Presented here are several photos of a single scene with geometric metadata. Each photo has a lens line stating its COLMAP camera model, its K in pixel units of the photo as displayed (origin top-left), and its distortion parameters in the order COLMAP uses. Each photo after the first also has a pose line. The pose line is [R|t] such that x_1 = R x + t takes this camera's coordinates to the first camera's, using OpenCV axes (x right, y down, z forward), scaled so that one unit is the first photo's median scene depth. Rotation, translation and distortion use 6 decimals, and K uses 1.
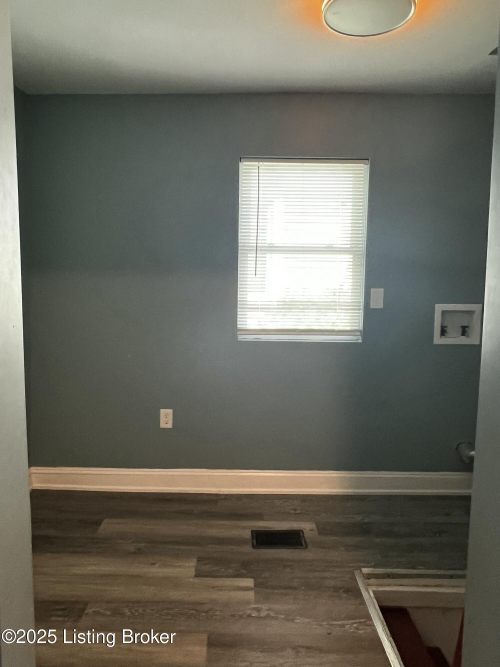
lens RADIAL K [[489.9, 0, 247.0], [0, 489.9, 330.5], [0, 0, 1]] dist [-0.005498, 0.000044]
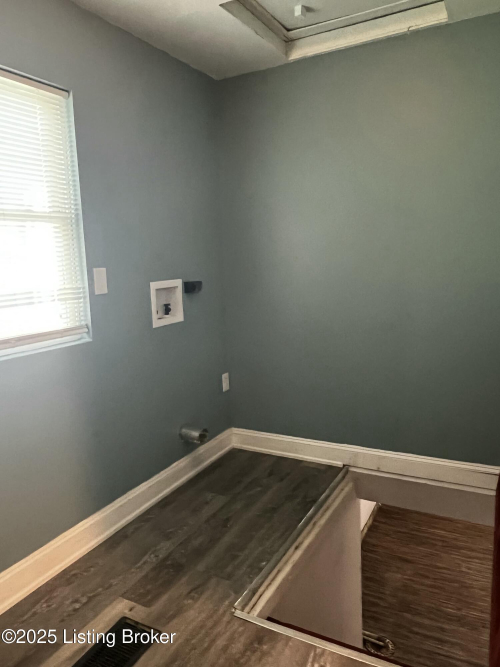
lens RADIAL K [[489.9, 0, 250.9], [0, 489.9, 331.2], [0, 0, 1]] dist [-0.005498, 0.000044]
pose [[0.499460, -0.167625, 0.849965, -0.295863], [0.142707, 0.983619, 0.110125, -0.040629], [-0.854502, 0.066292, 0.515200, 0.423029]]
